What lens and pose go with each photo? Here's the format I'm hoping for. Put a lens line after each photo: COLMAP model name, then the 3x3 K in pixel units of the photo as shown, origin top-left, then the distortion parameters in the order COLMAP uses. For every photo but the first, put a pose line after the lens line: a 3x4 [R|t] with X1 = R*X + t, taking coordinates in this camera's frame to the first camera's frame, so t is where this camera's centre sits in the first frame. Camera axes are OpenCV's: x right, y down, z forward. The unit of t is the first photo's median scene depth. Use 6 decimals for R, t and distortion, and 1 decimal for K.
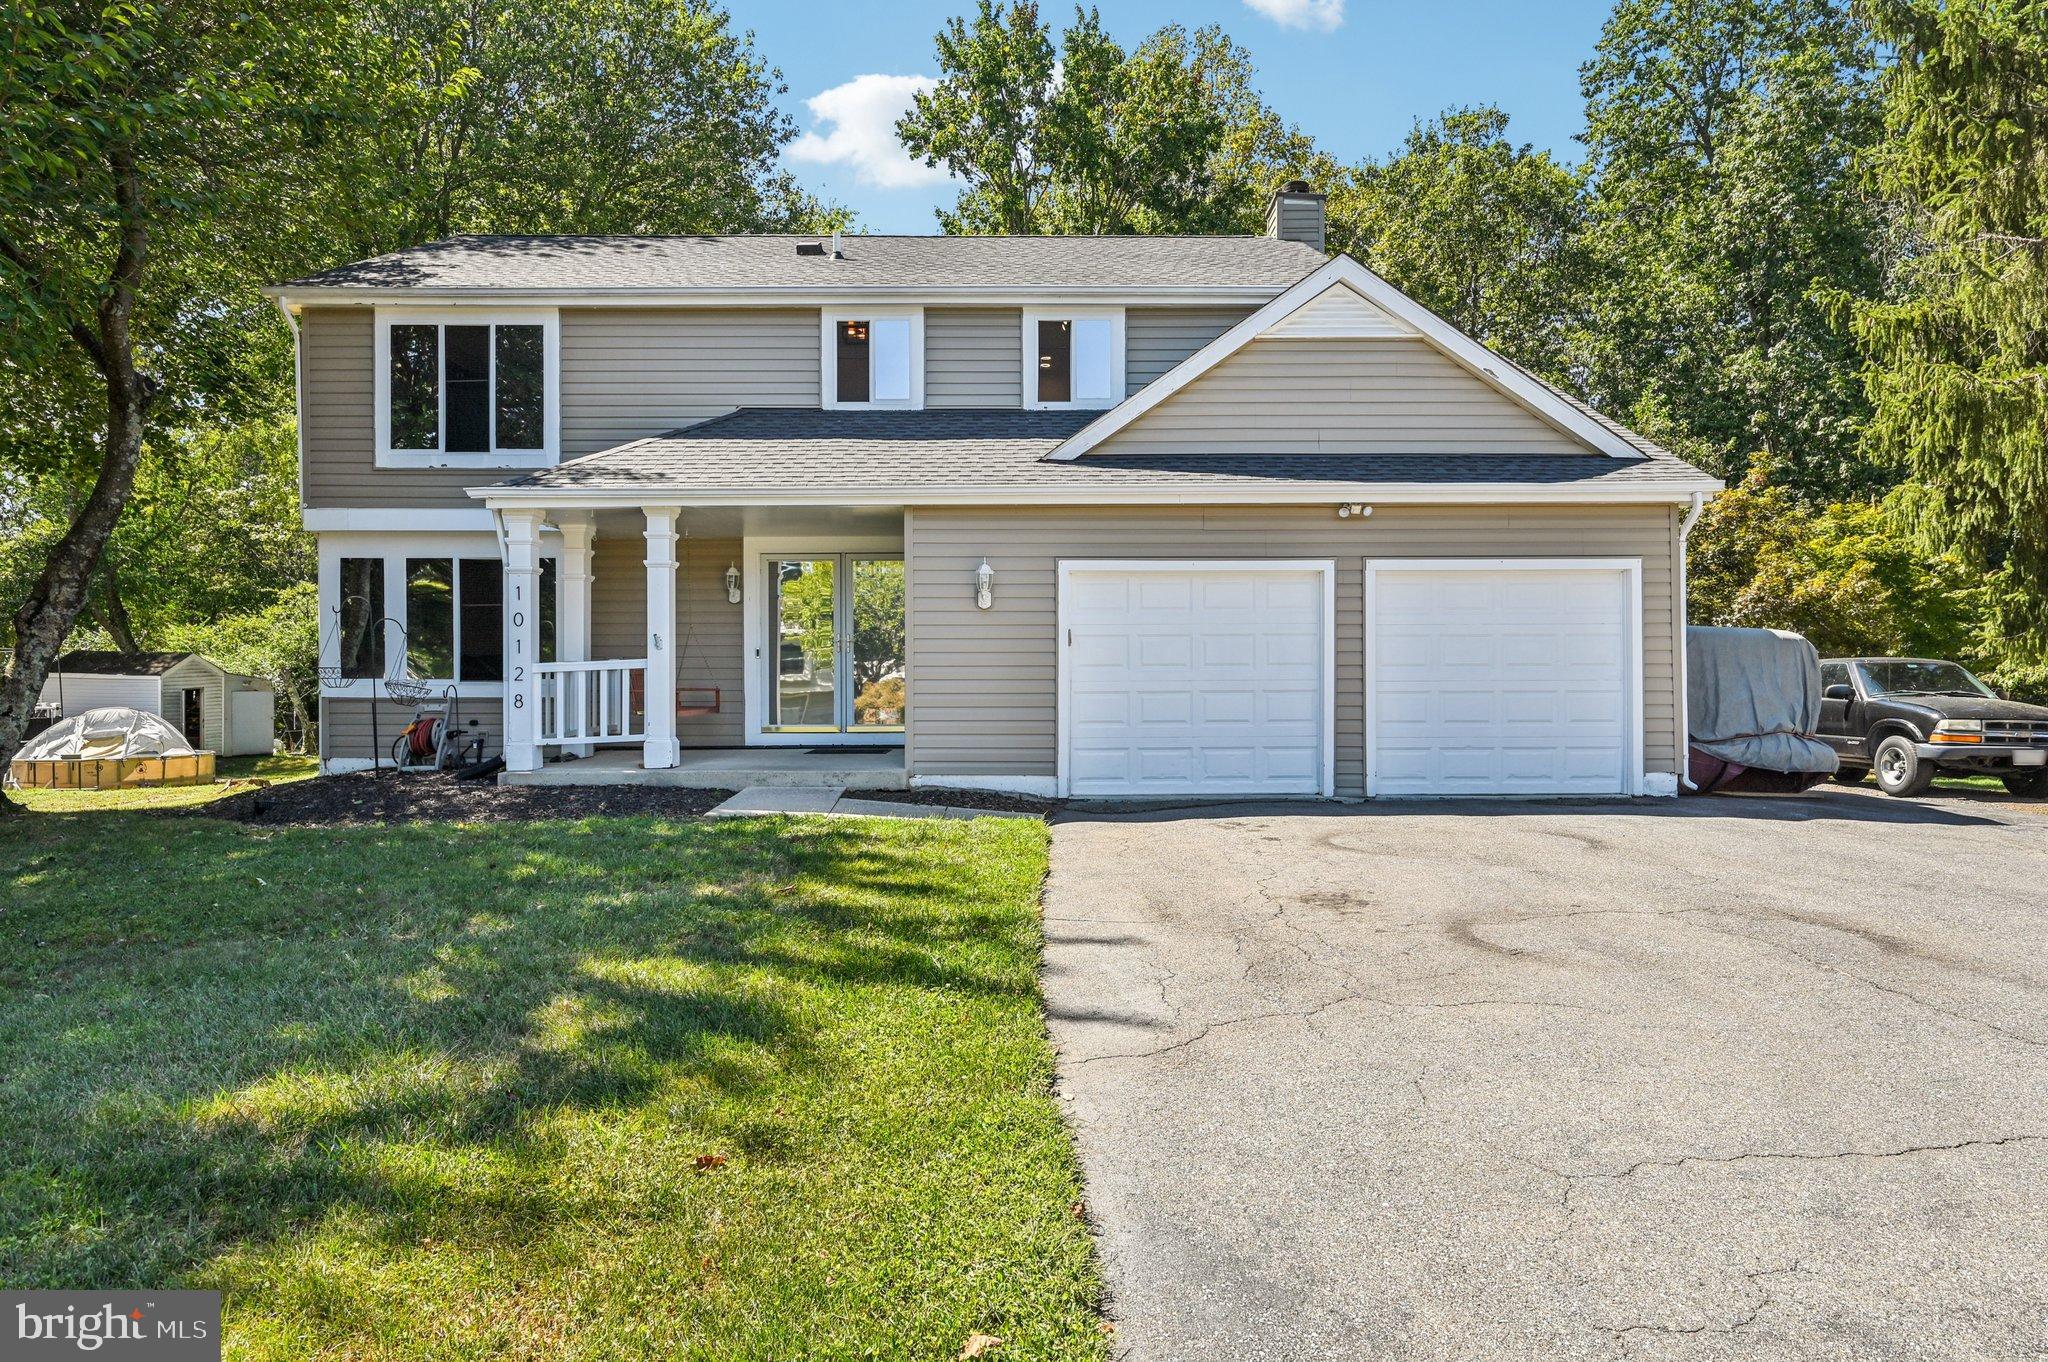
lens RADIAL K [[1203.6, 0, 1028.0], [0, 1203.6, 687.6], [0, 0, 1]] dist [0.002607, -0.003329]
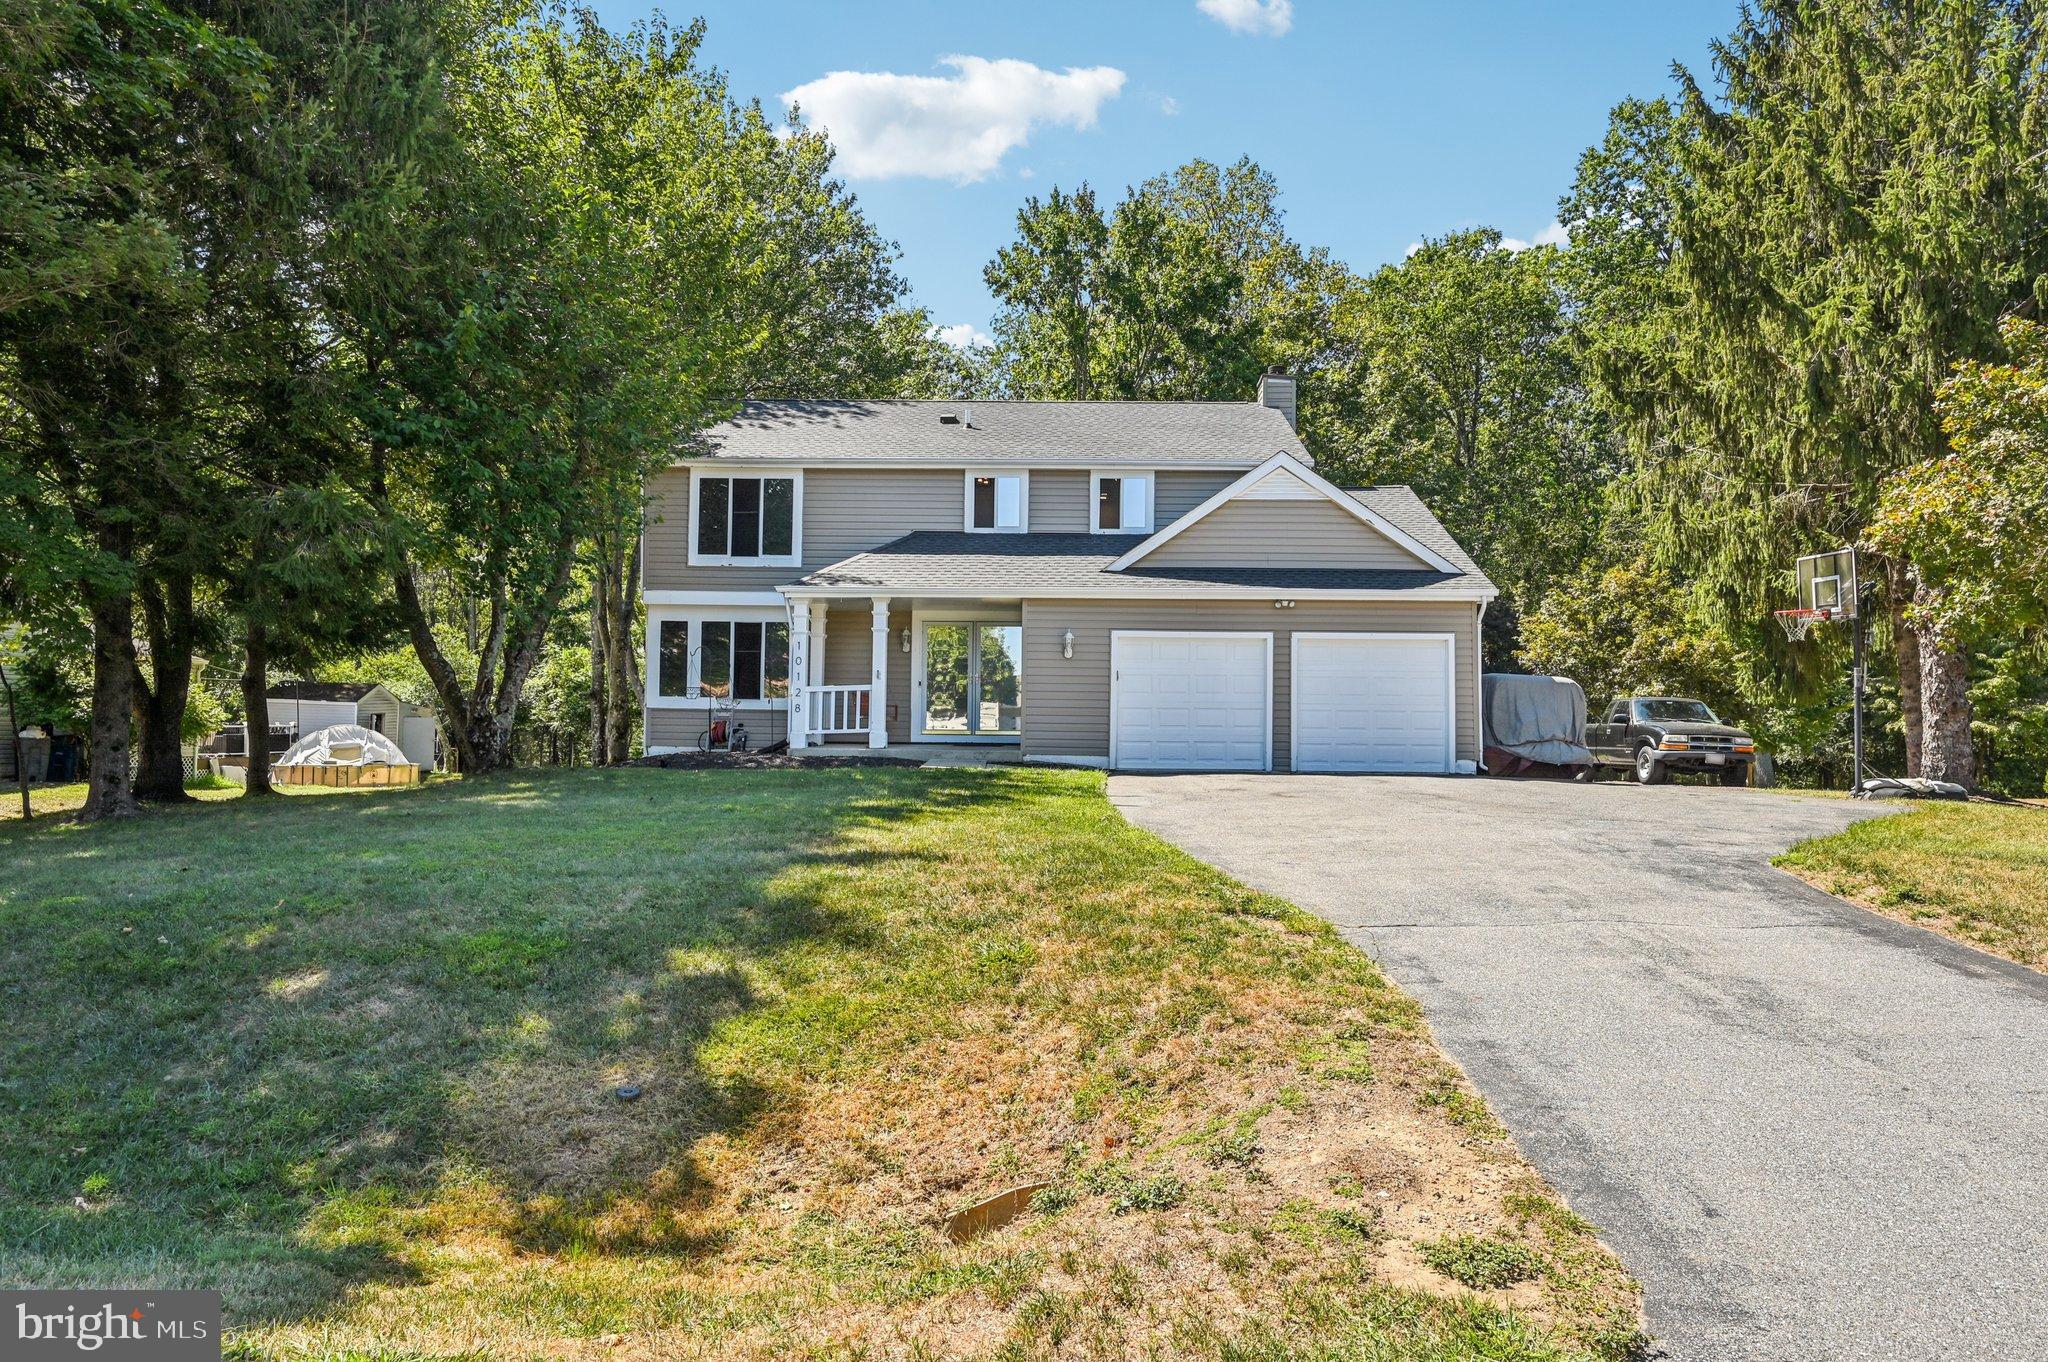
lens RADIAL K [[1291.1, 0, 1014.1], [0, 1291.1, 671.9], [0, 0, 1]] dist [-0.007493, 0.007111]
pose [[0.999035, 0.013281, -0.041858, -0.030446], [-0.015372, 0.998630, -0.050027, 0.040217], [0.041136, 0.050622, 0.997870, -0.708906]]
